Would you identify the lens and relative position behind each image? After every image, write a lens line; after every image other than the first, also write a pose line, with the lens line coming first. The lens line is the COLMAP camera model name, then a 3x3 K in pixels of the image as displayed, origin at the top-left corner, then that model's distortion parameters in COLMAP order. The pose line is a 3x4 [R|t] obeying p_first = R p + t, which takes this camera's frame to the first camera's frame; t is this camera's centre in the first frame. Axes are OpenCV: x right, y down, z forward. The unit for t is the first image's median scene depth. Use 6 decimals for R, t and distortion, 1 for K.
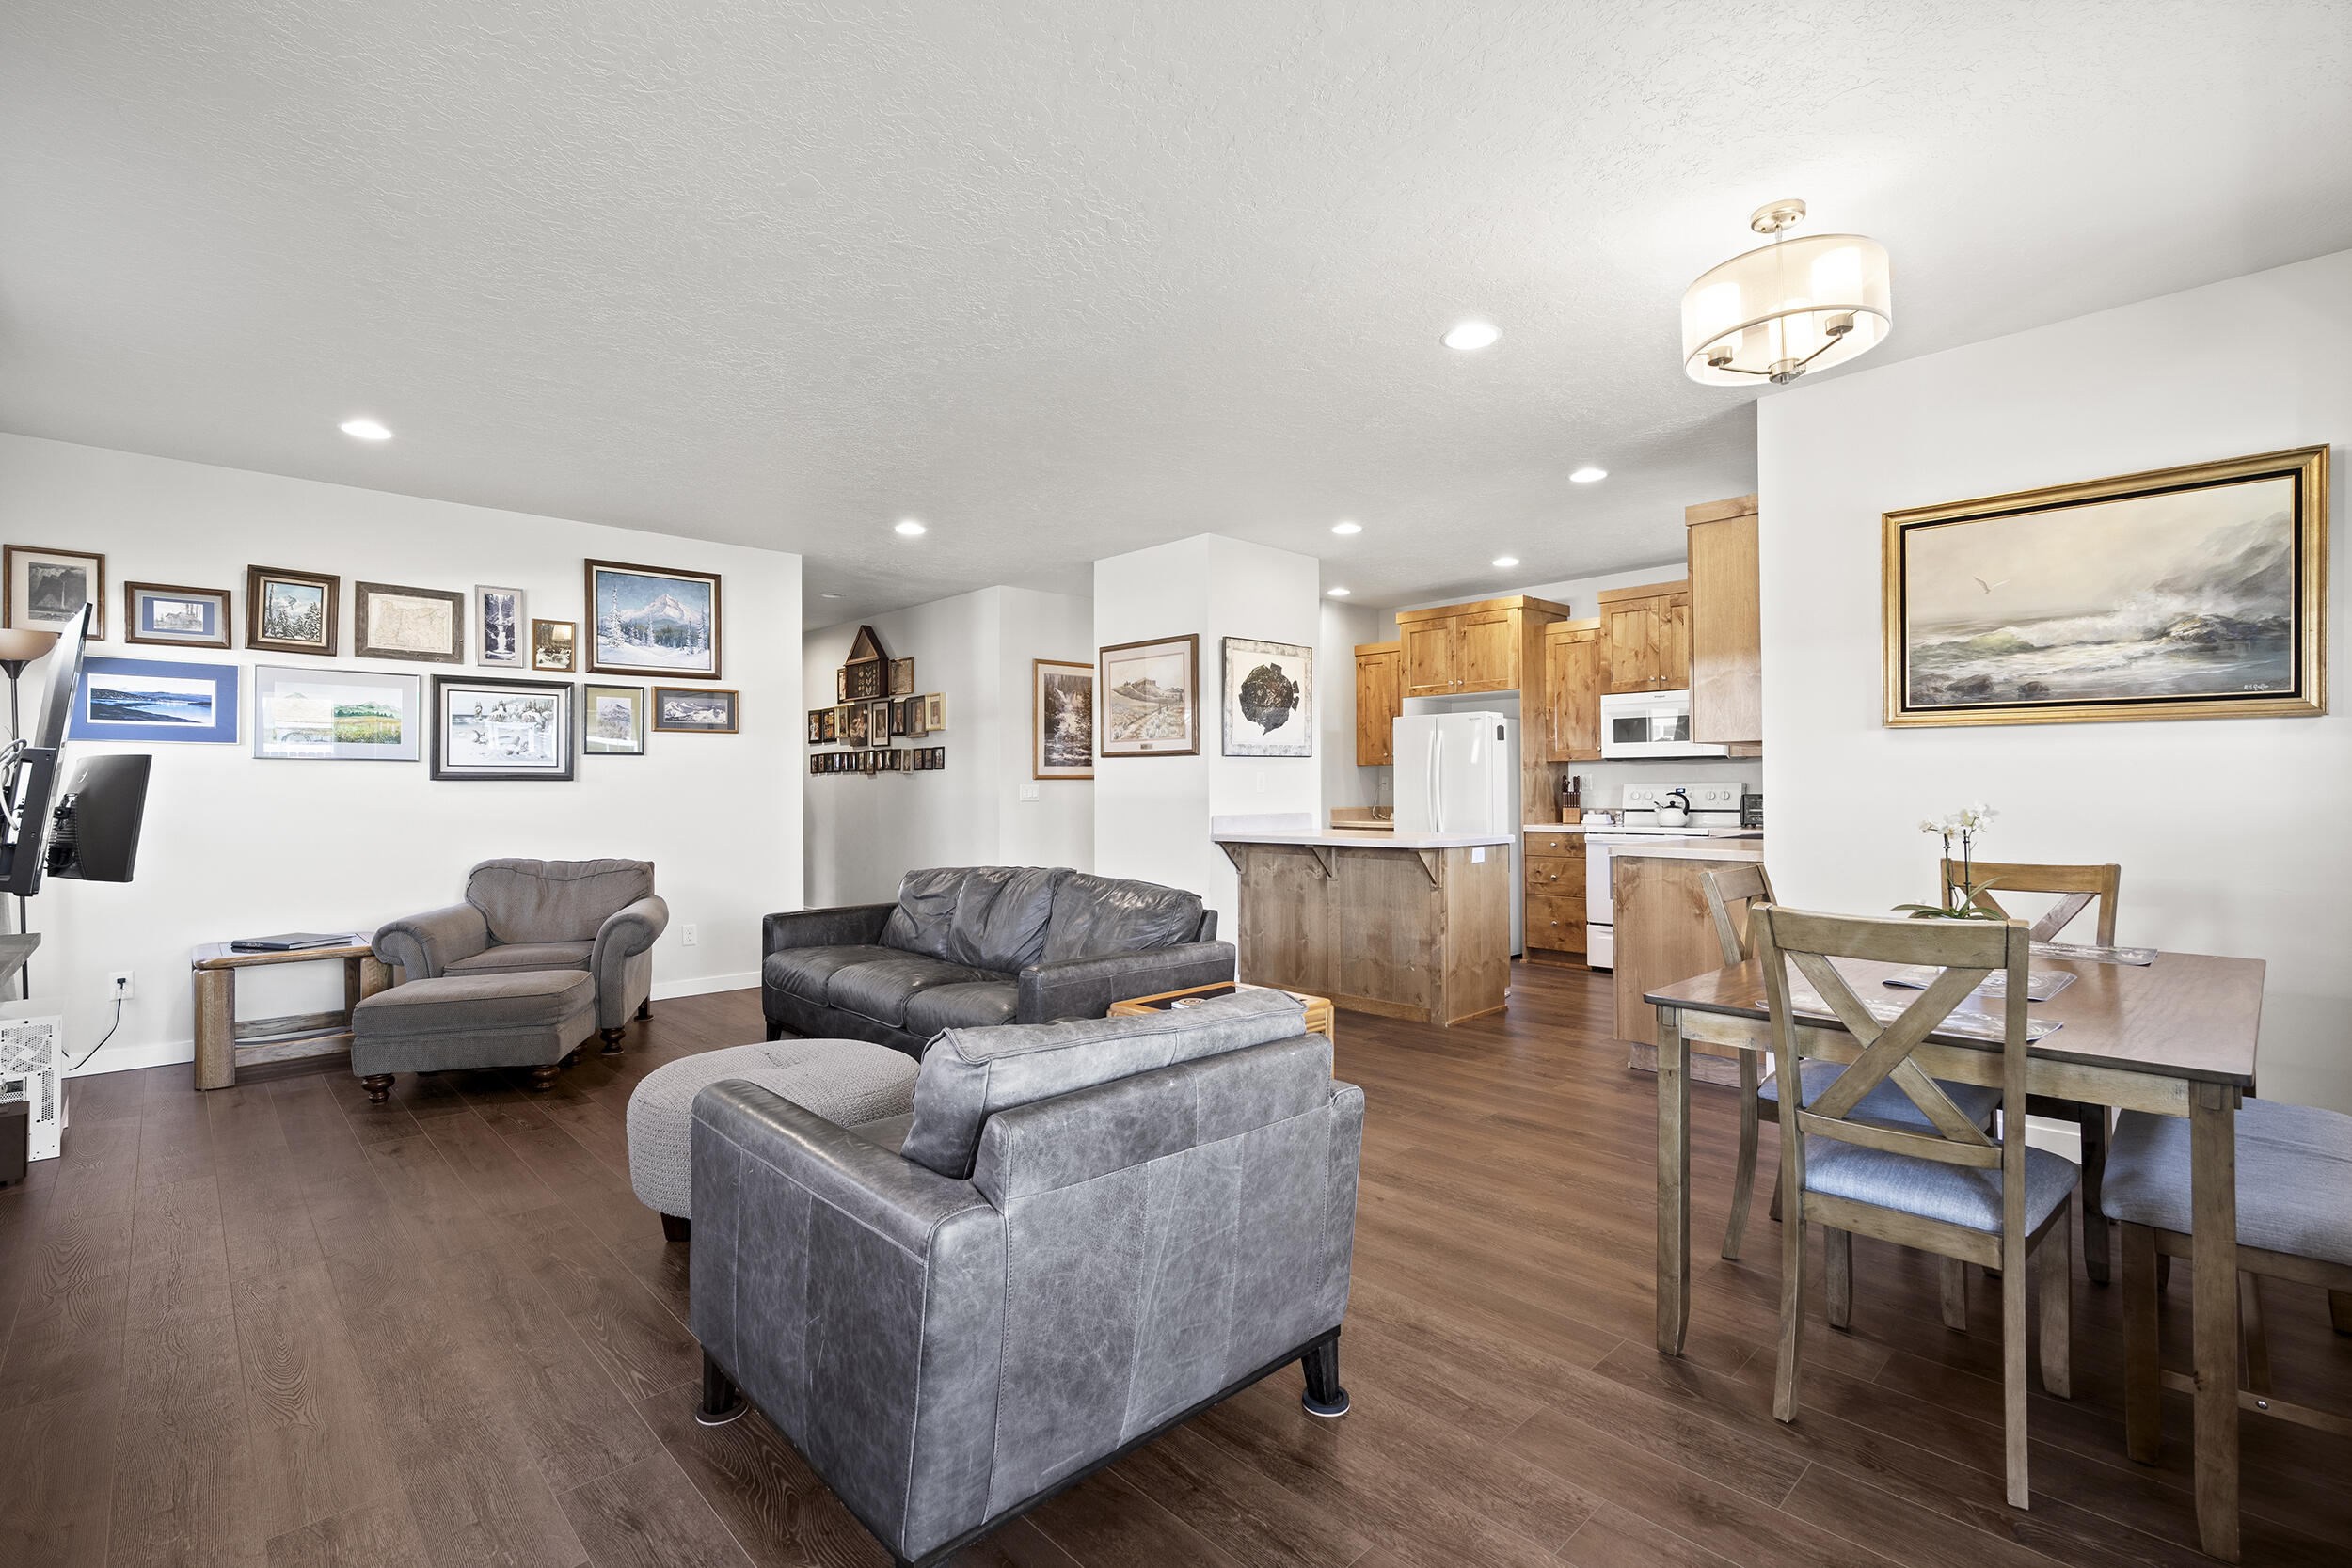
lens RADIAL K [[1067.3, 0, 1176.1], [0, 1067.3, 779.6], [0, 0, 1]] dist [-0.001901, 0.000126]
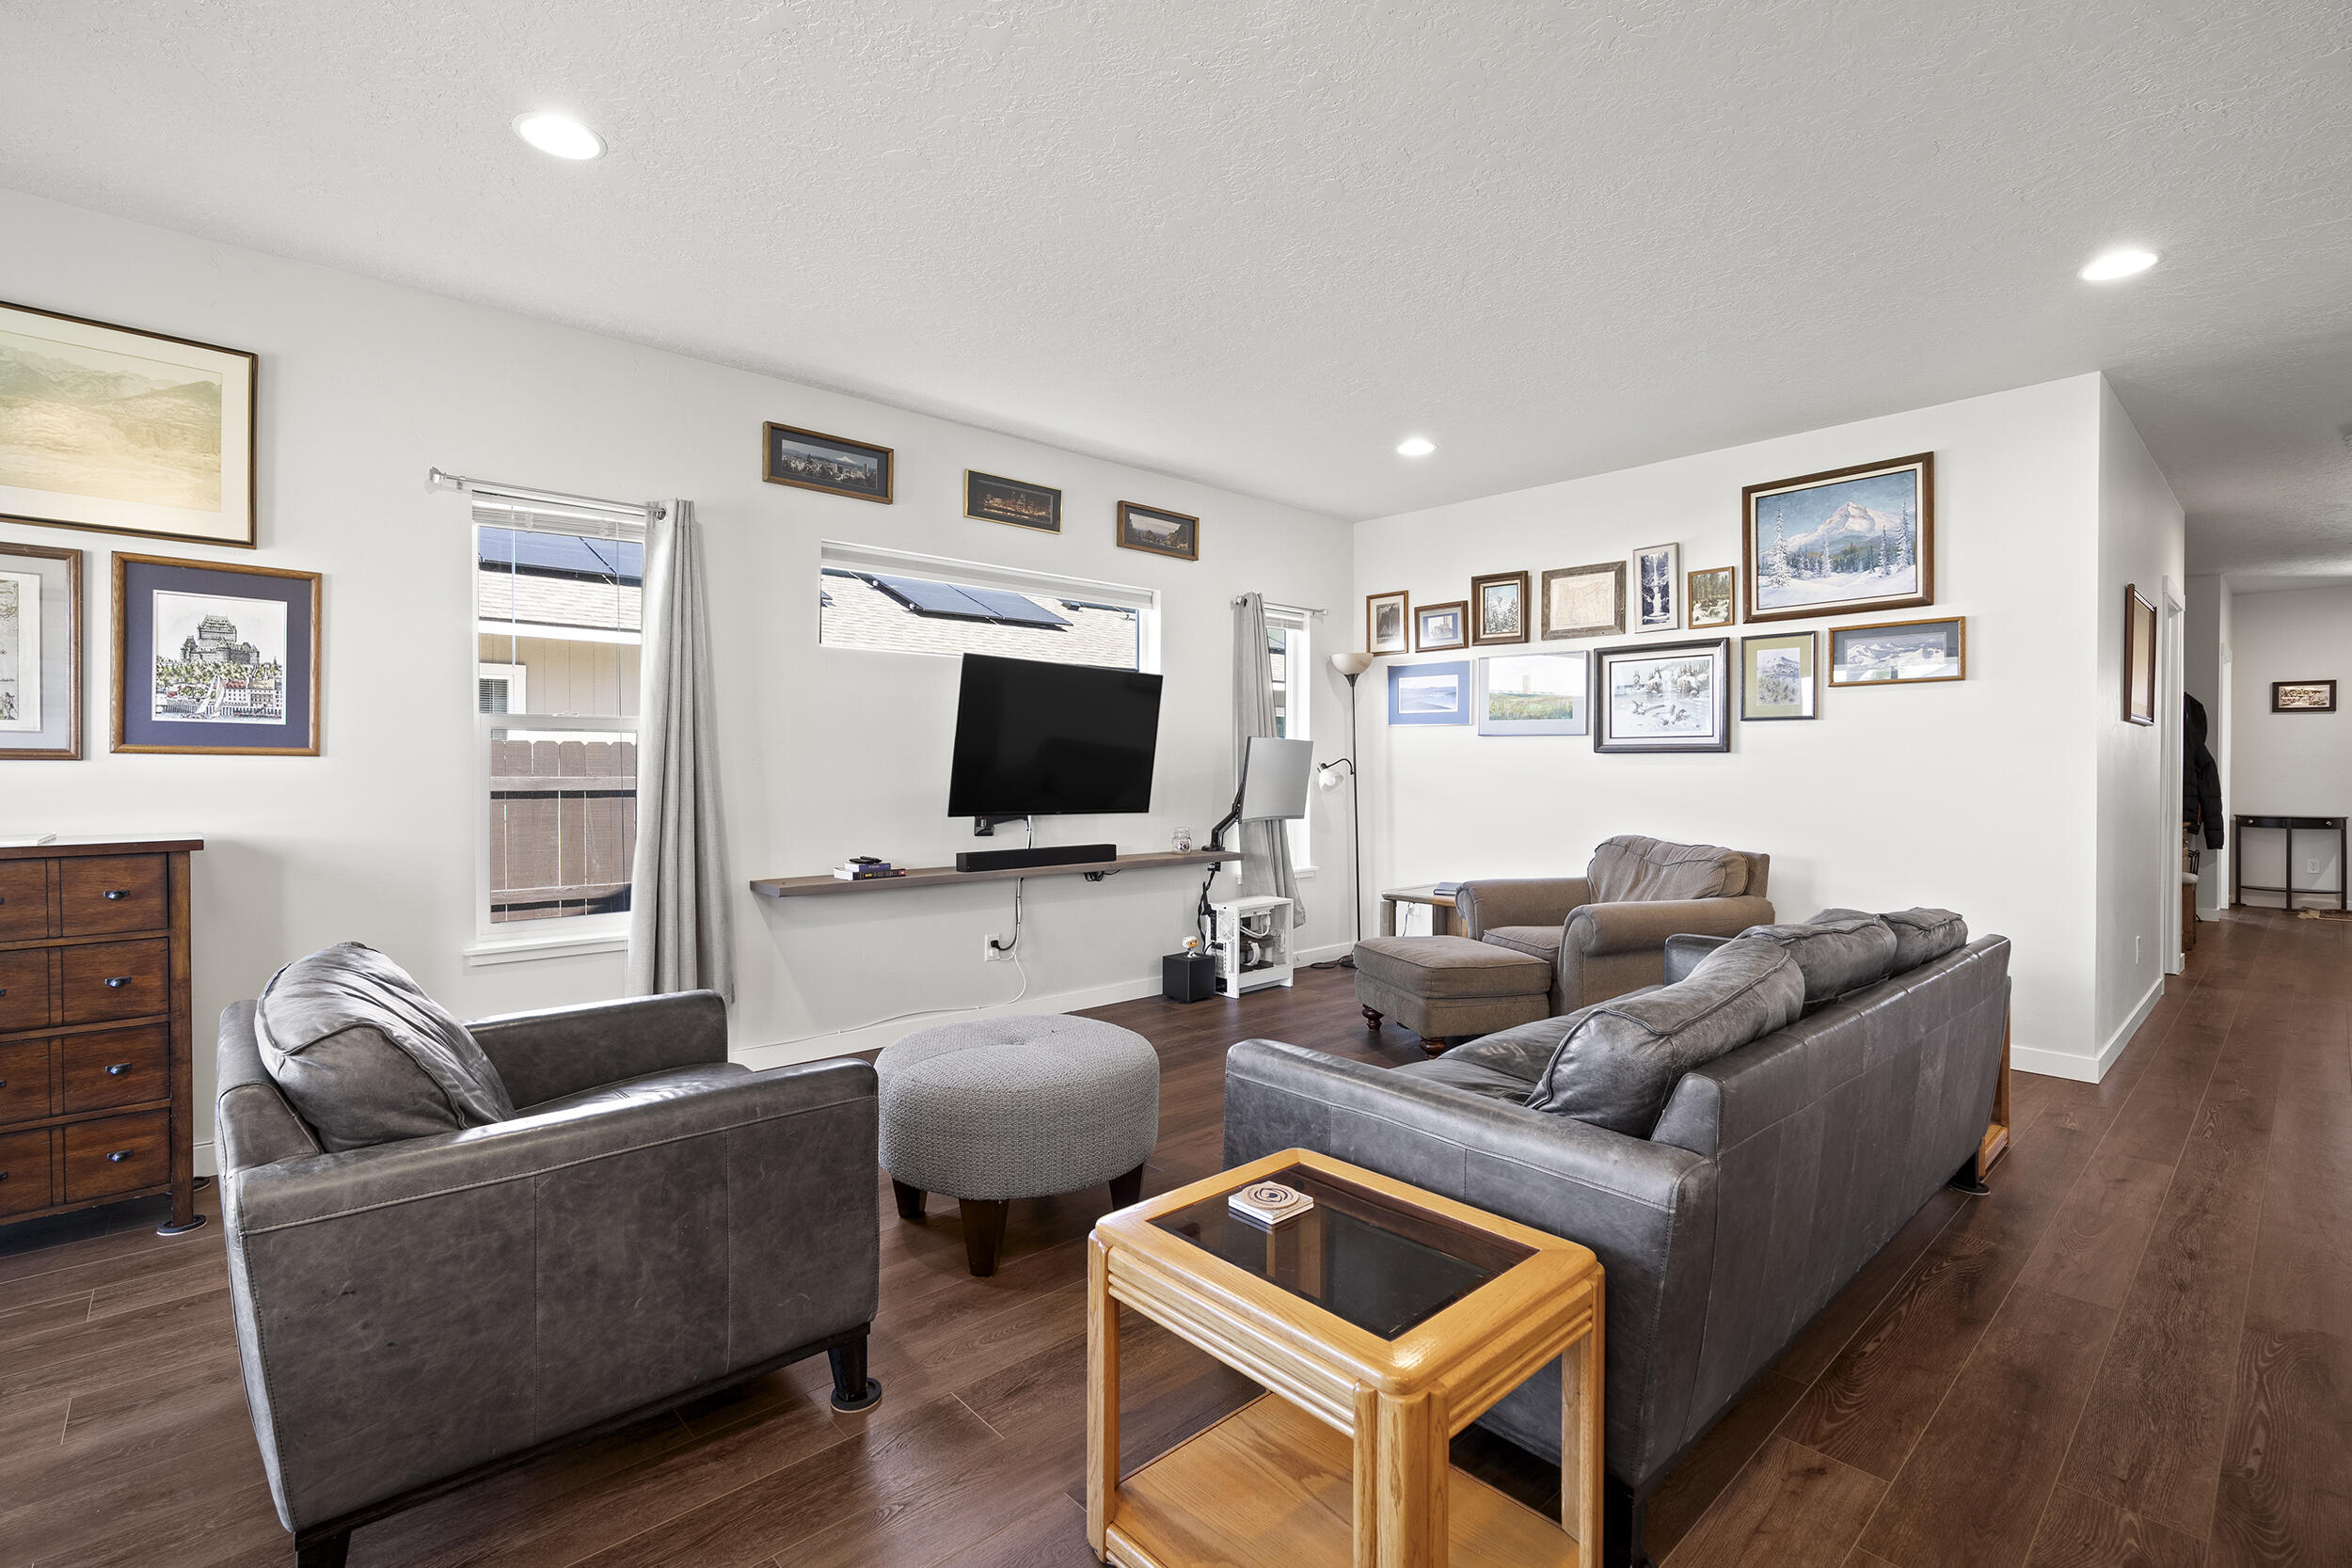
lens RADIAL K [[1067.3, 0, 1176.1], [0, 1067.3, 779.6], [0, 0, 1]] dist [-0.001901, 0.000126]
pose [[-0.020216, 0.018550, -0.999624, 0.302313], [0.004924, 0.999818, 0.018454, 0.004842], [0.999784, -0.004549, -0.020303, 0.577874]]
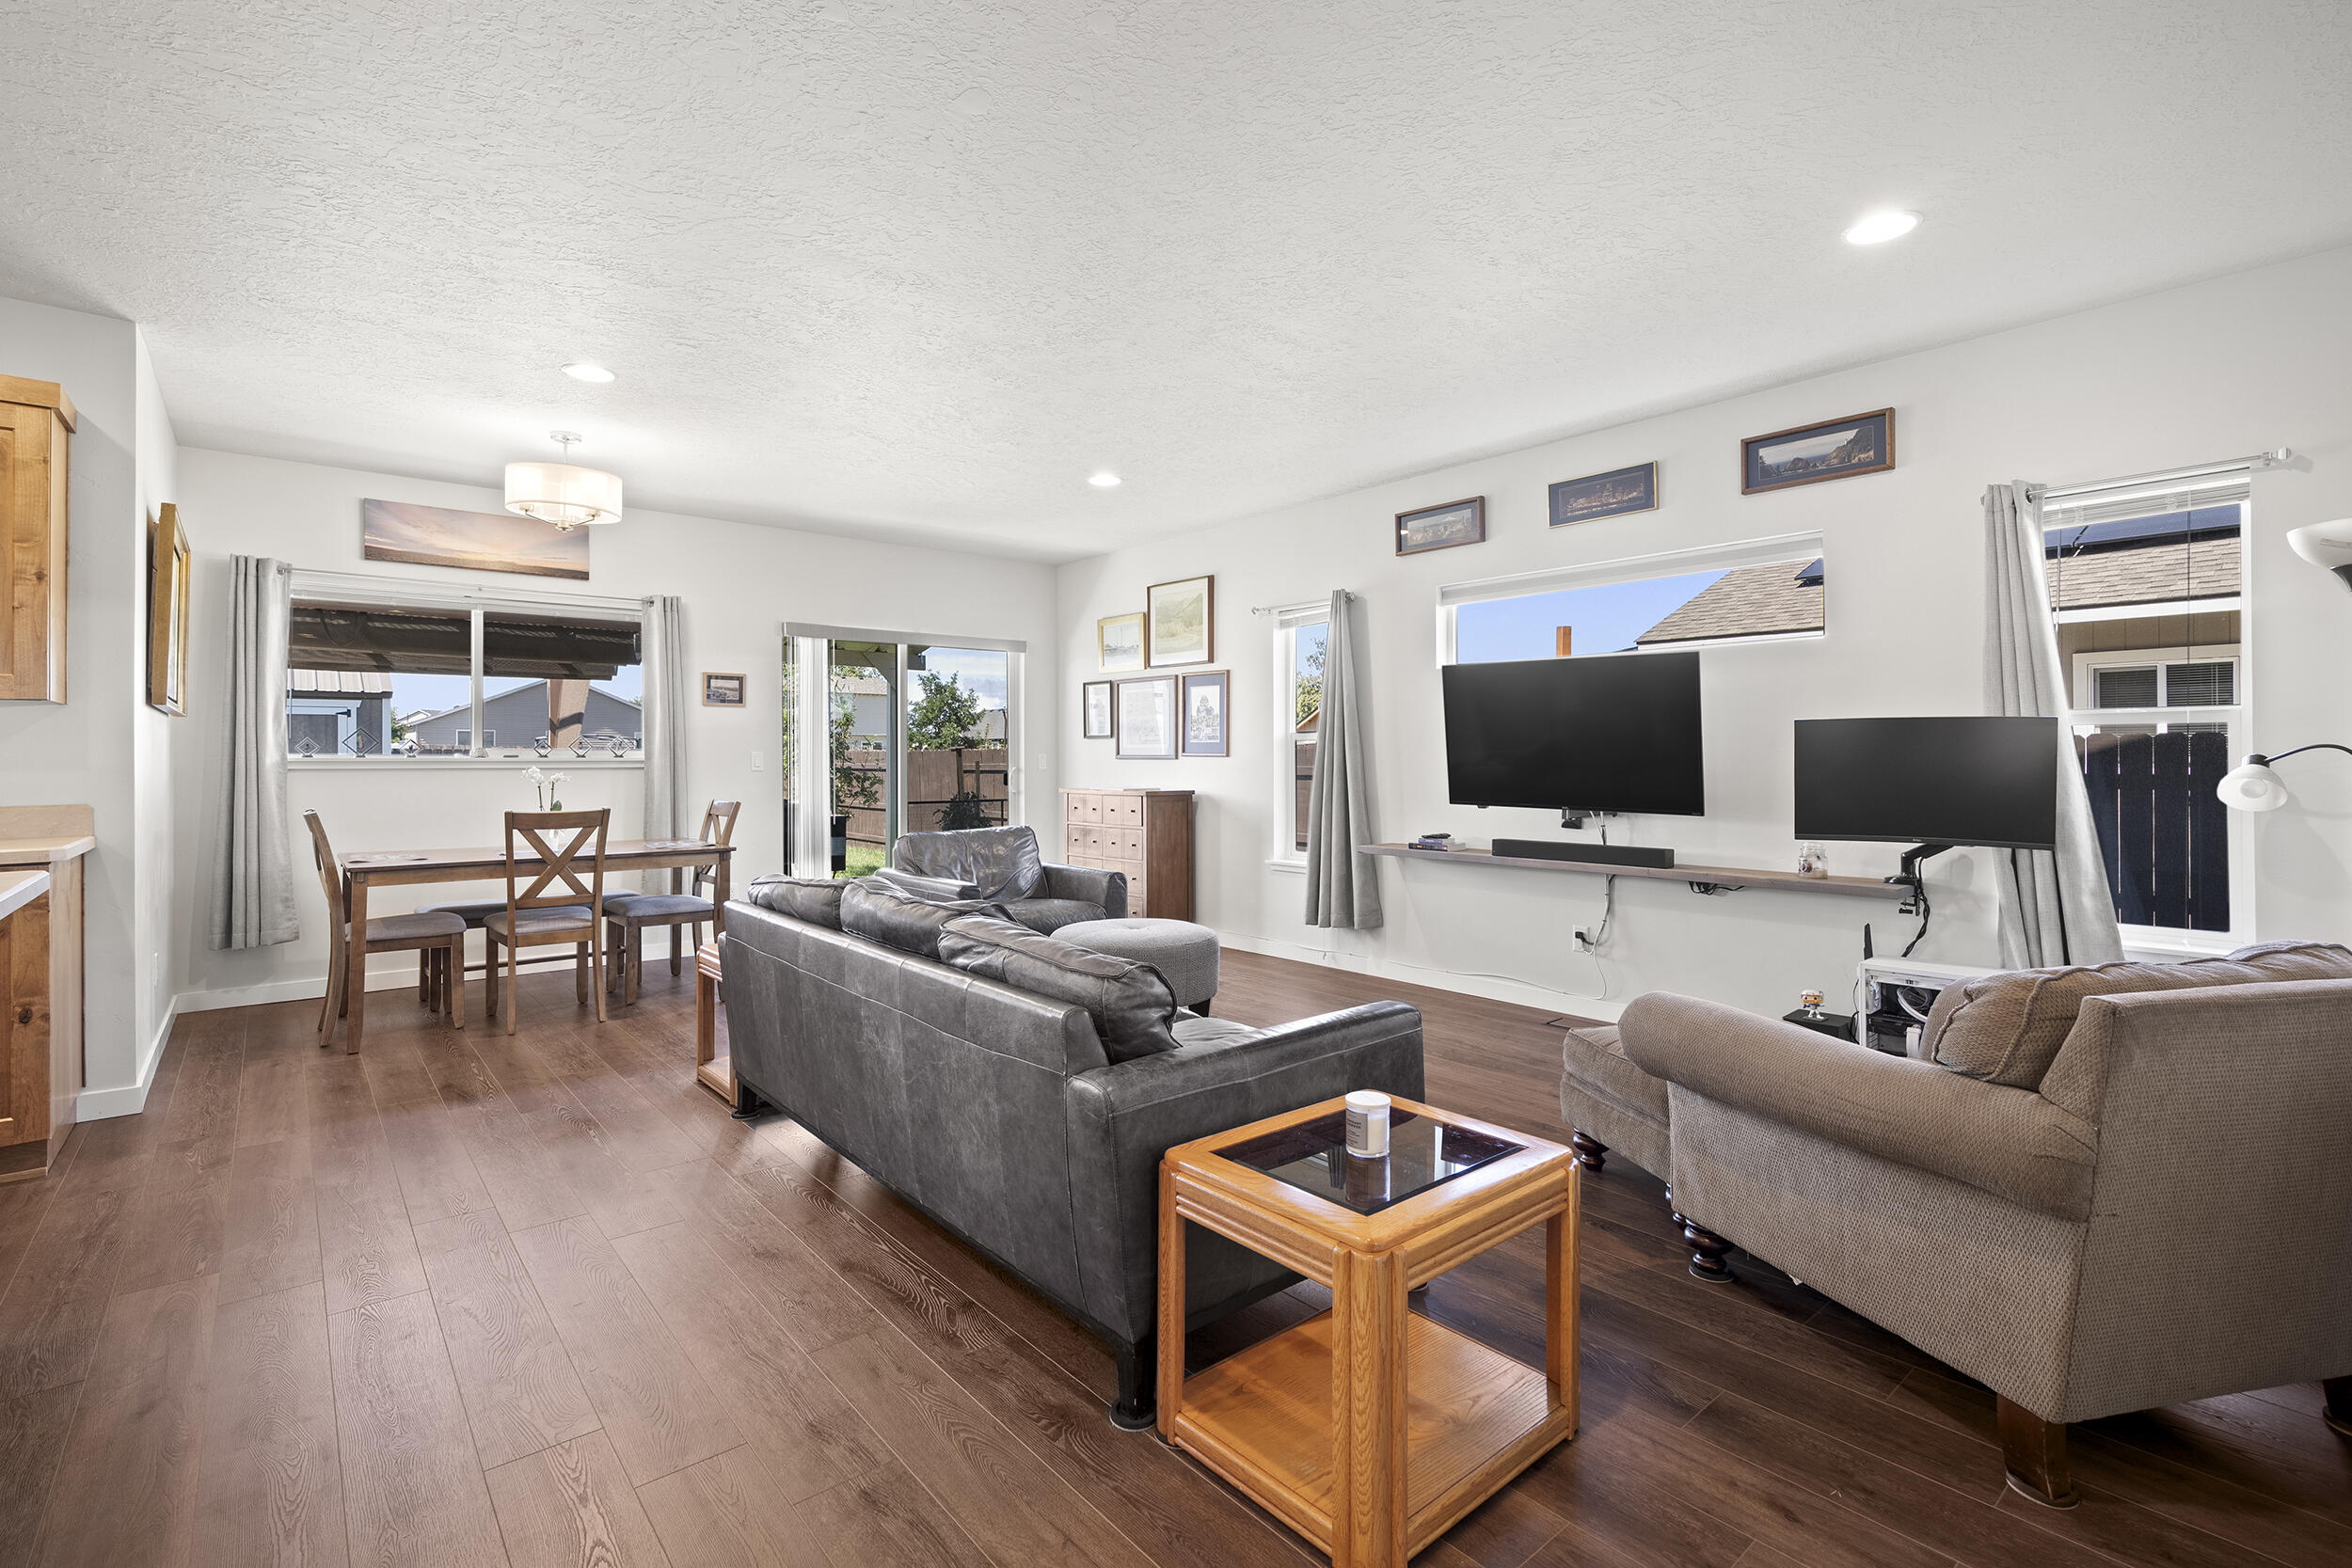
lens RADIAL K [[1066.8, 0, 1167.7], [0, 1066.8, 750.2], [0, 0, 1]] dist [-0.002074, -0.000344]
pose [[-0.997747, 0.007144, 0.066708, -0.263990], [0.006007, 0.999833, -0.017241, 0.013457], [-0.066820, -0.016802, -0.997624, 1.299743]]
